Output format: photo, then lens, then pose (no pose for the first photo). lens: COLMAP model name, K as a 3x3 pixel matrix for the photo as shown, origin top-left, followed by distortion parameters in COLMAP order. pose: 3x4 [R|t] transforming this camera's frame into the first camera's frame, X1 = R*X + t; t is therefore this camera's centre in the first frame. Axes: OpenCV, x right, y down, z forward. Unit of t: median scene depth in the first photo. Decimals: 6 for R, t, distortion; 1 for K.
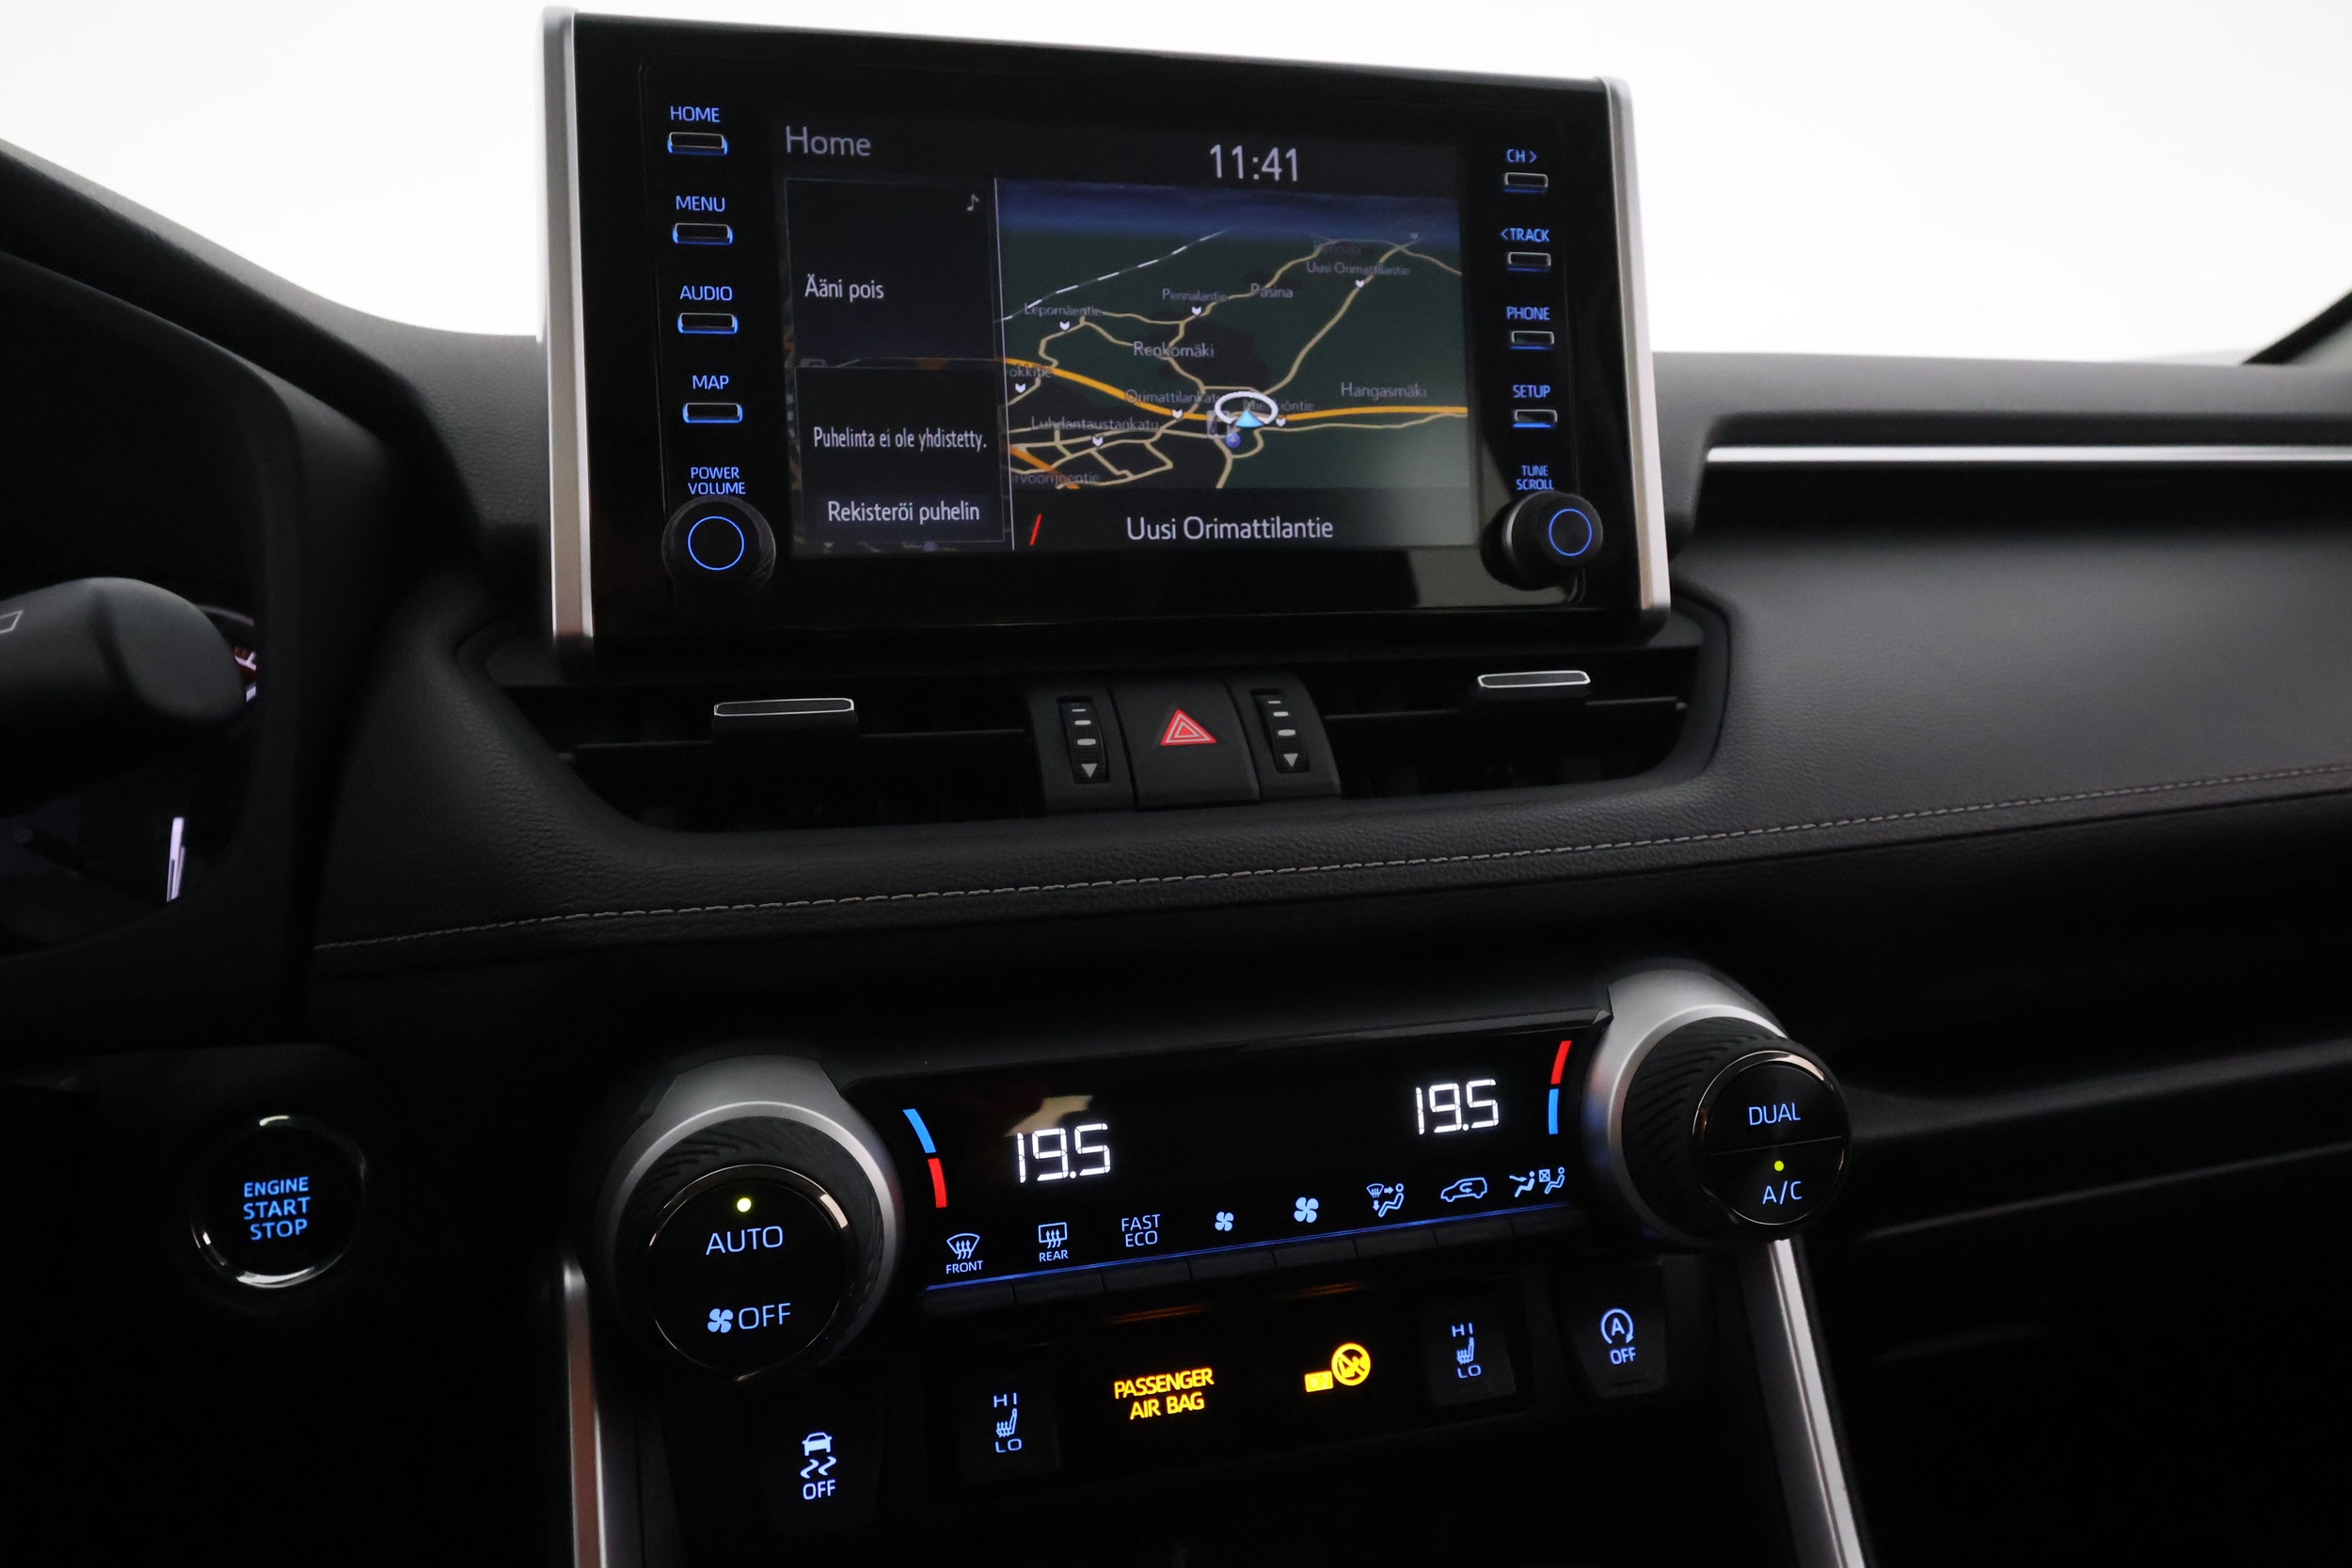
lens RADIAL K [[1495.2, 0, 1176.0], [0, 1495.2, 784.0], [0, 0, 1]] dist [-0.000083, -0.000367]
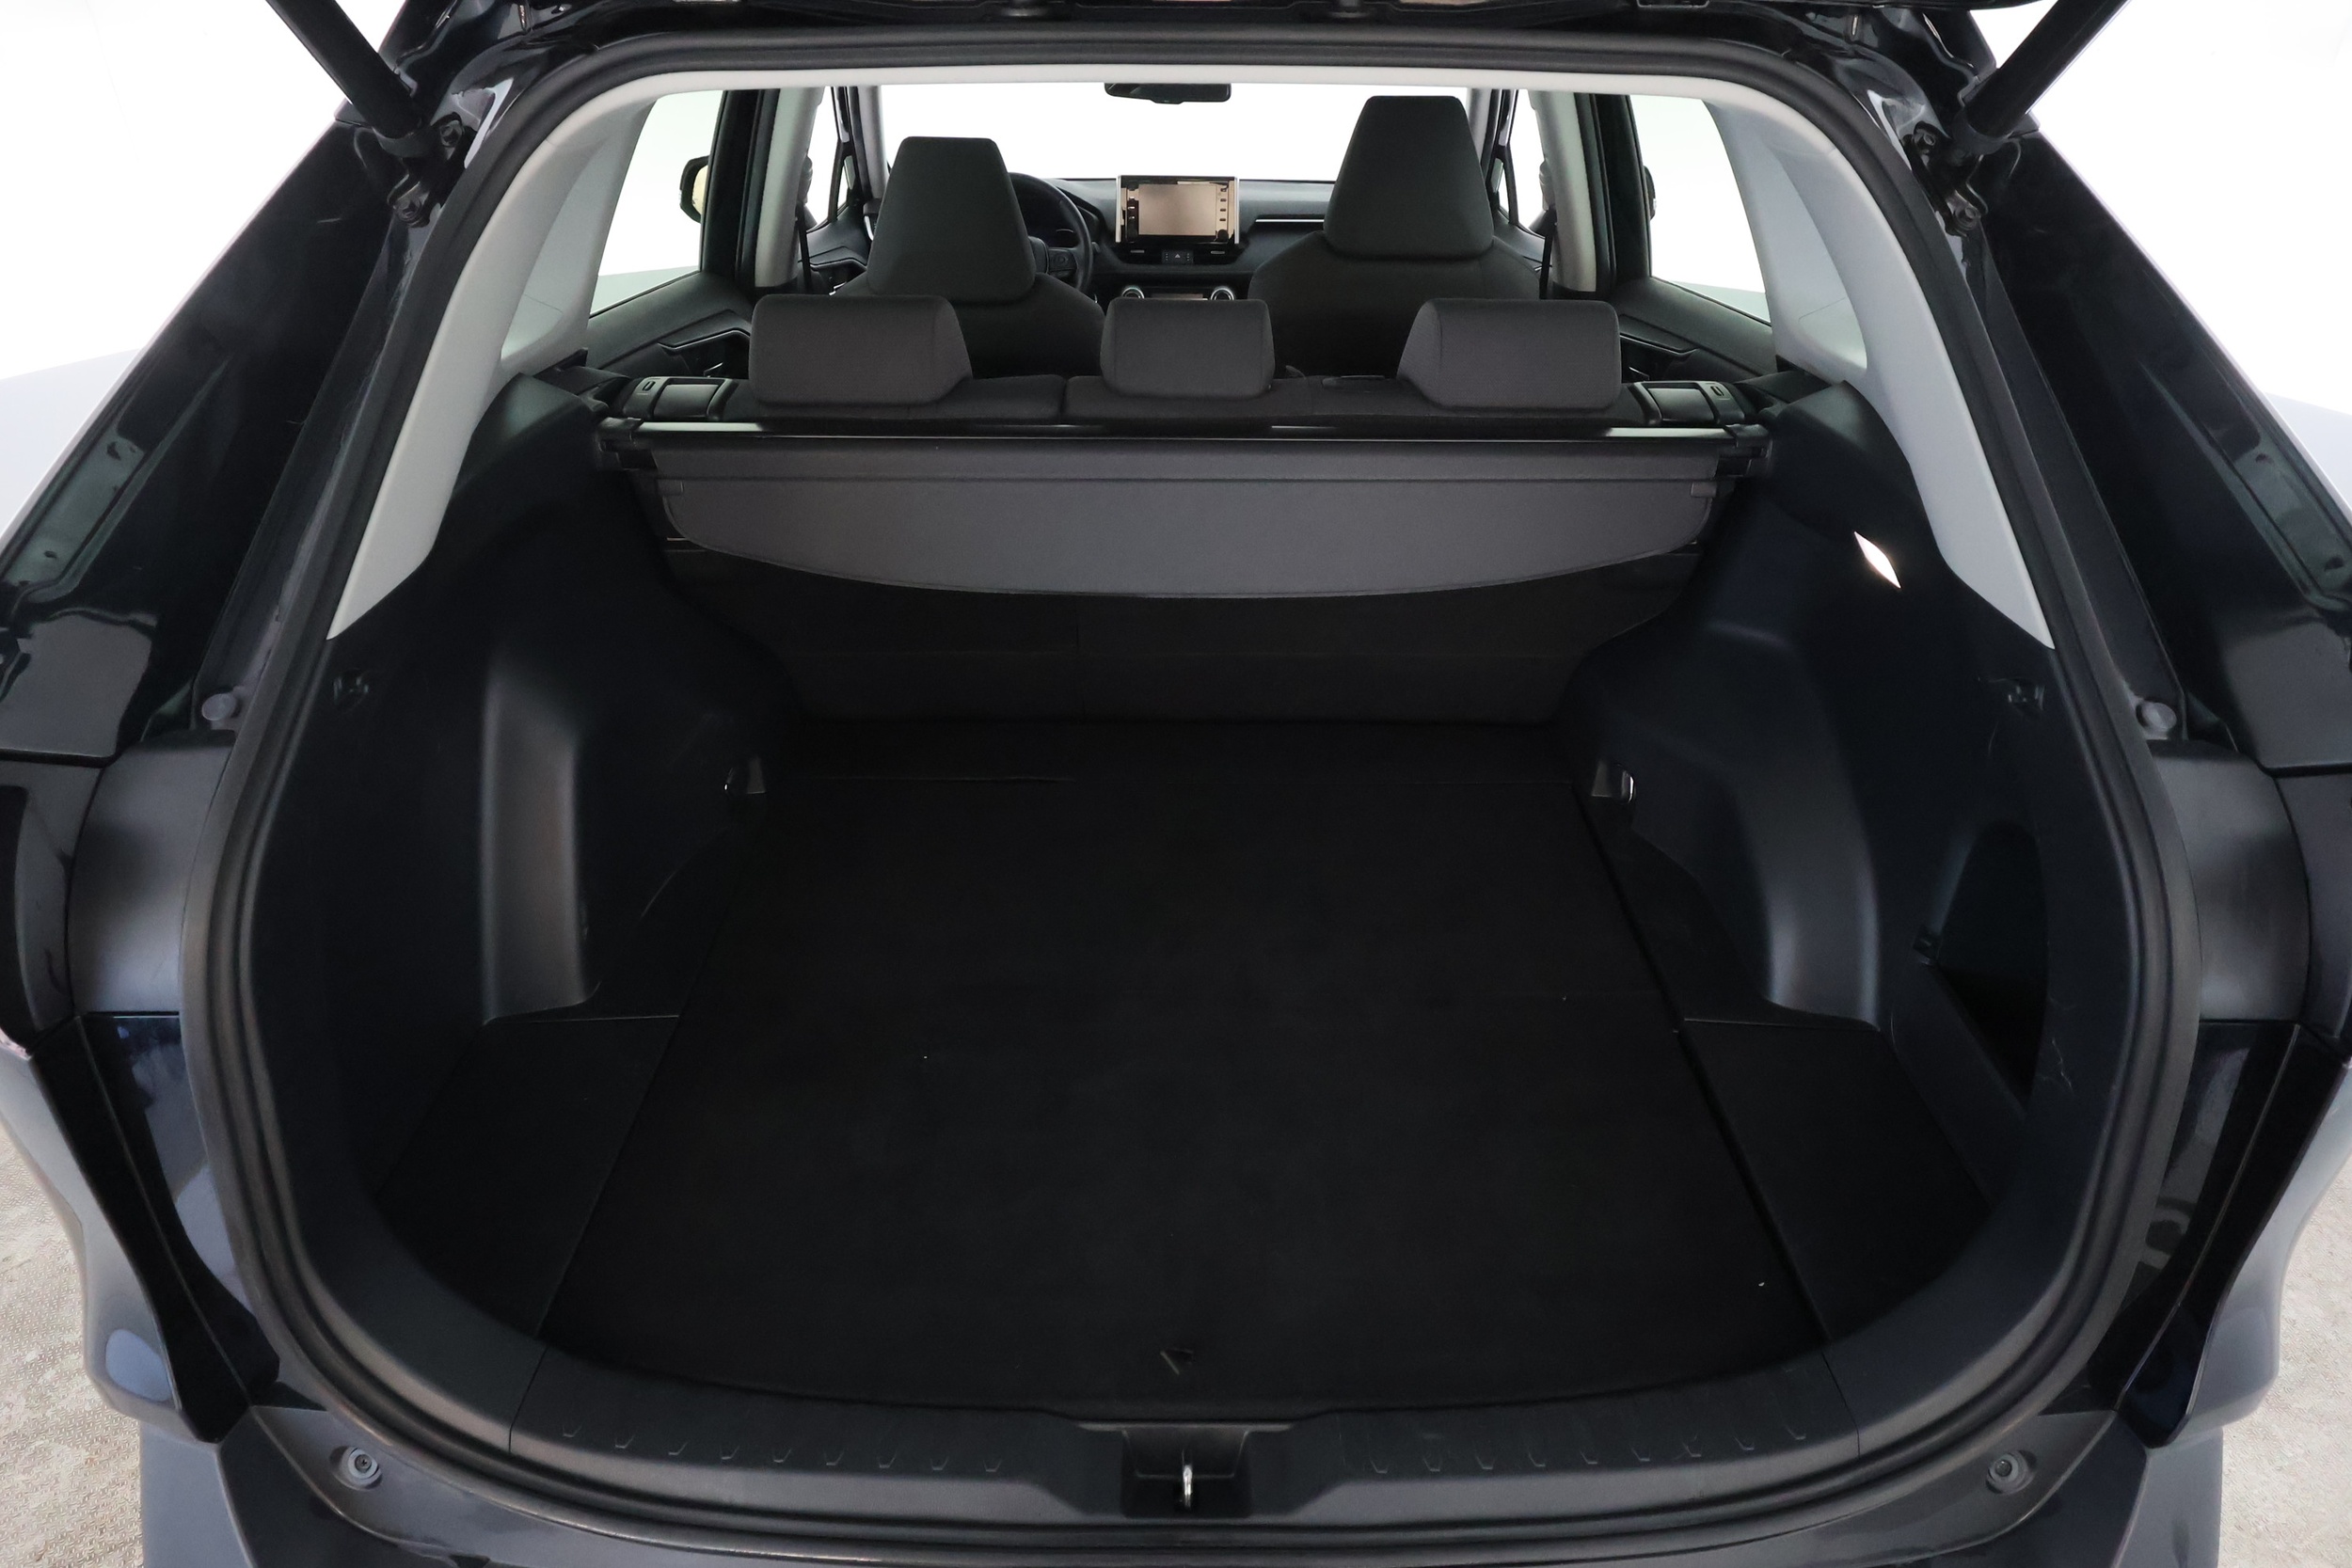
lens RADIAL K [[1400.6, 0, 1176.0], [0, 1400.6, 784.0], [0, 0, 1]] dist [0.002271, 0.000259]
pose [[0.973141, 0.136879, -0.185095, 2.147493], [-0.060812, 0.928320, 0.366774, -0.189299], [0.222031, -0.345667, 0.911711, -8.470659]]
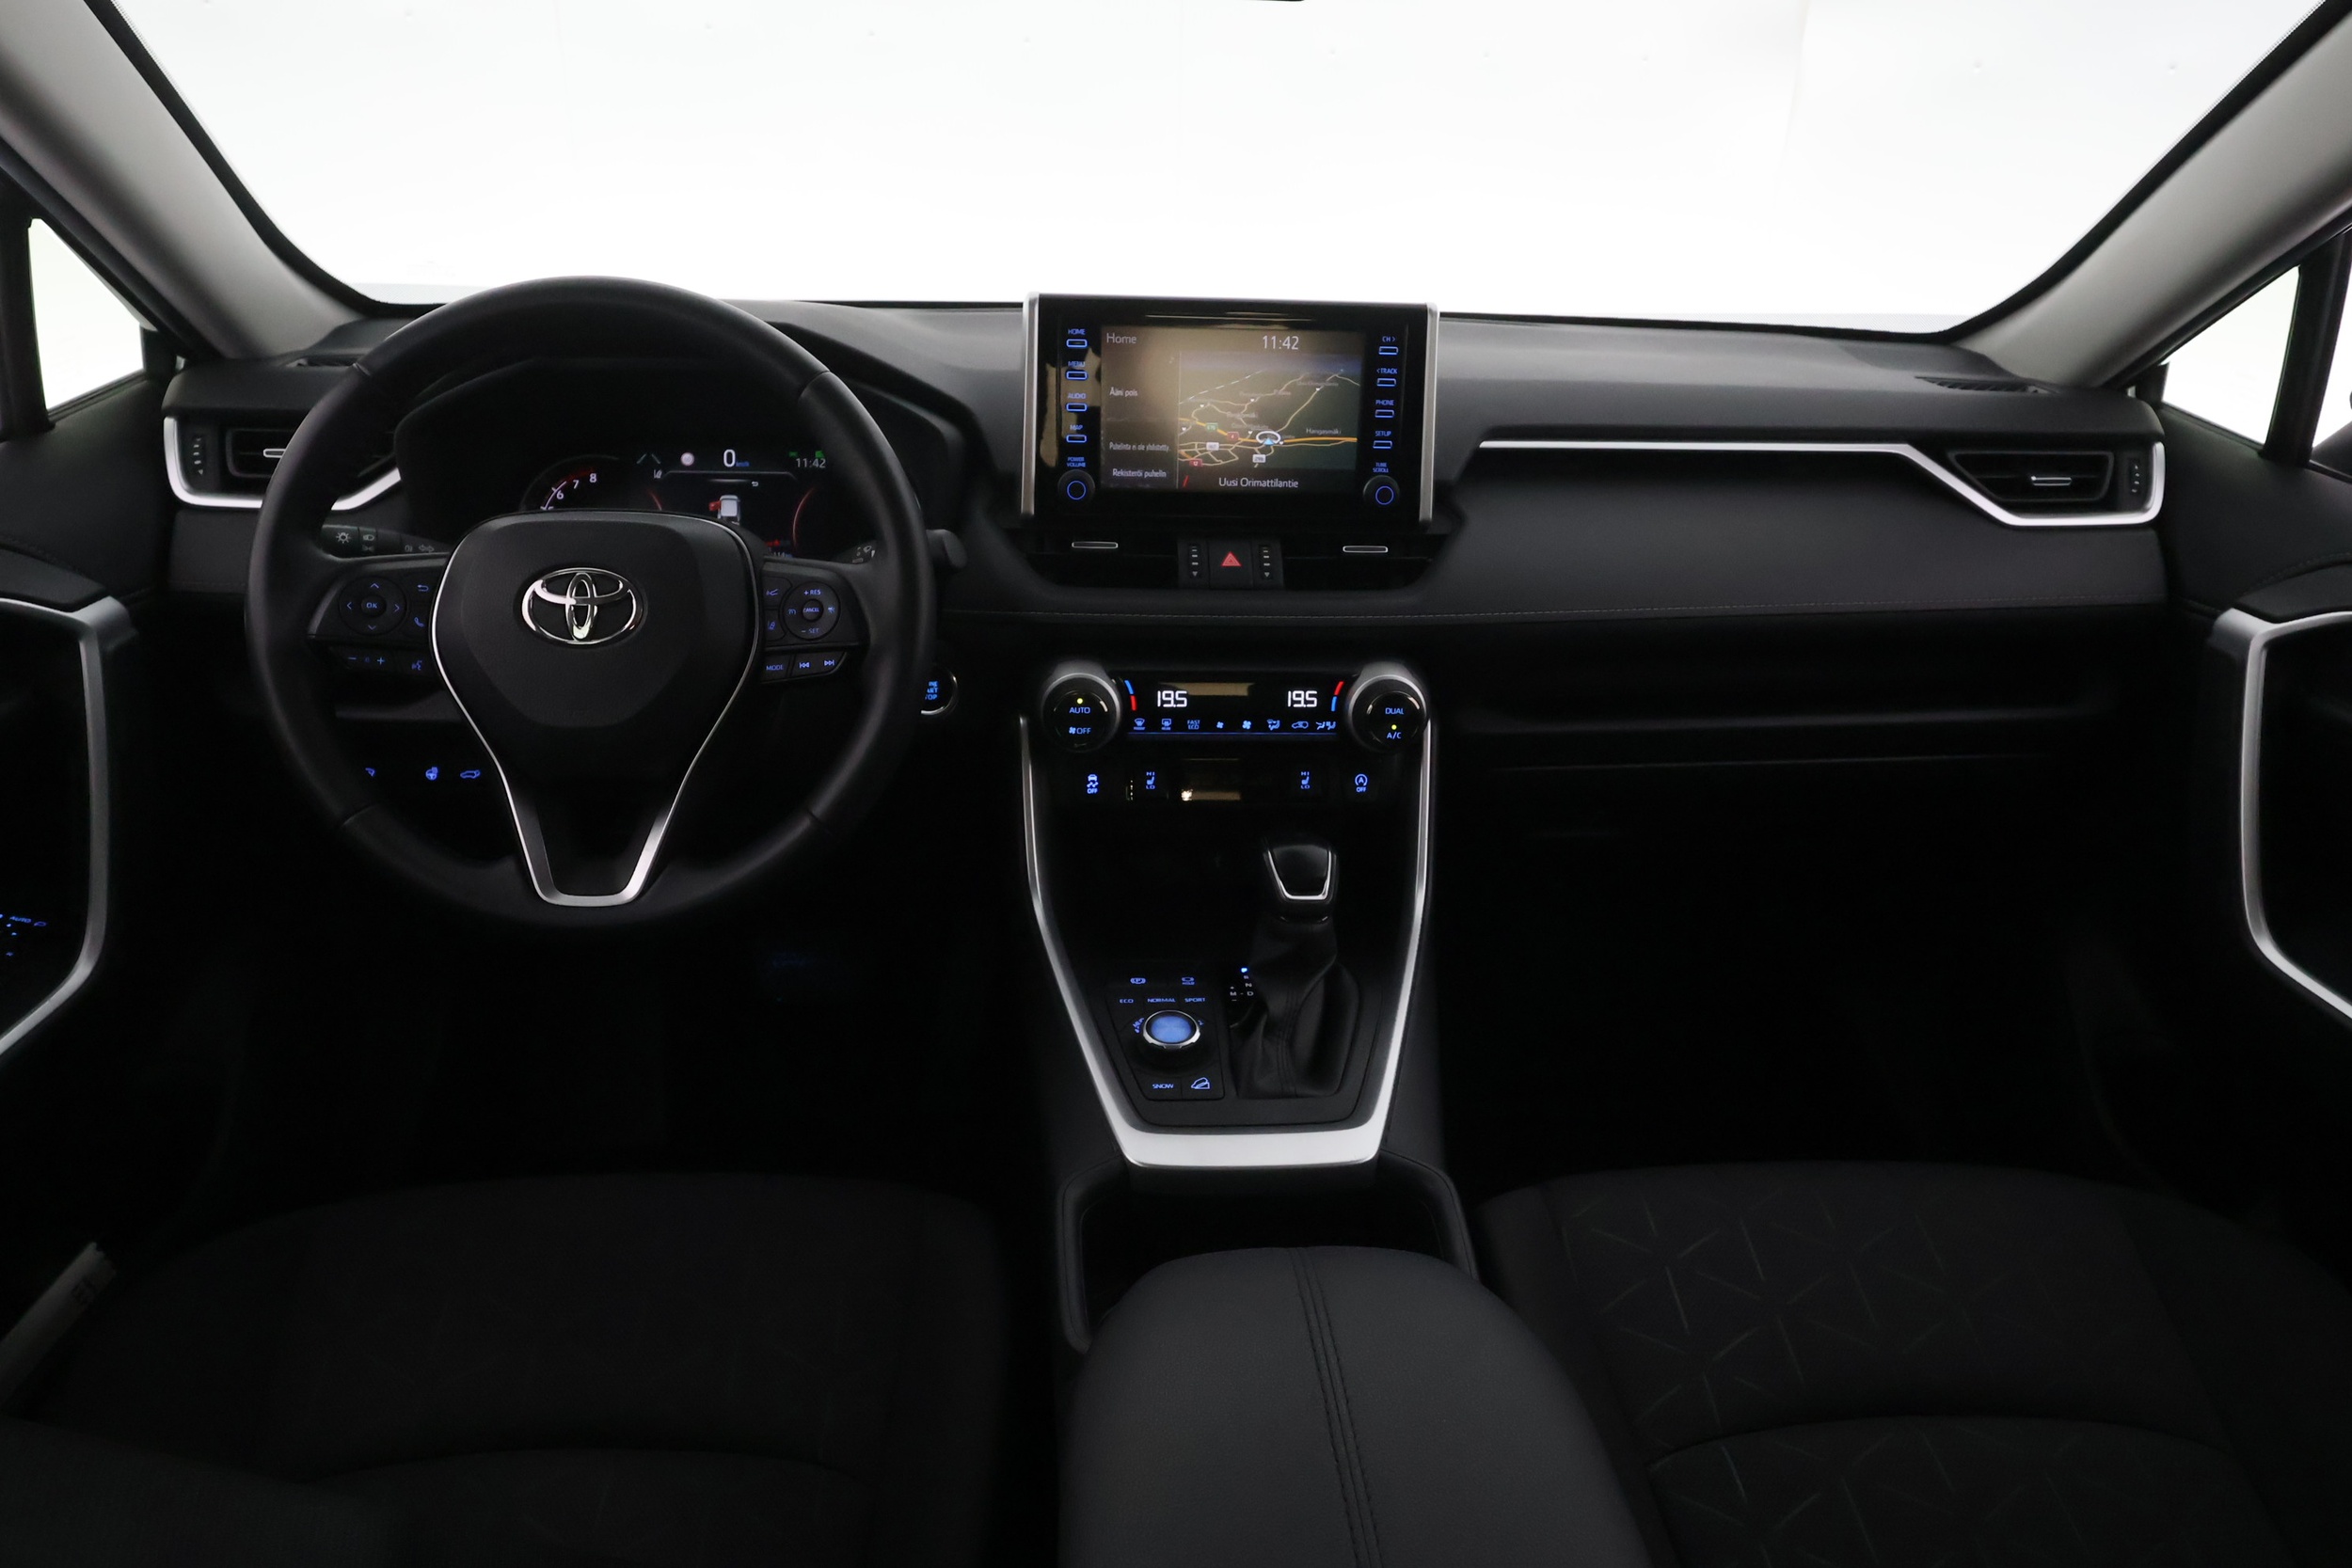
lens RADIAL K [[1495.2, 0, 1176.0], [0, 1495.2, 784.0], [0, 0, 1]] dist [-0.000083, -0.000367]
pose [[0.982771, 0.115866, -0.144002, 0.365912], [-0.073374, 0.959665, 0.271404, -0.396666], [0.169640, -0.256162, 0.951632, -1.852108]]
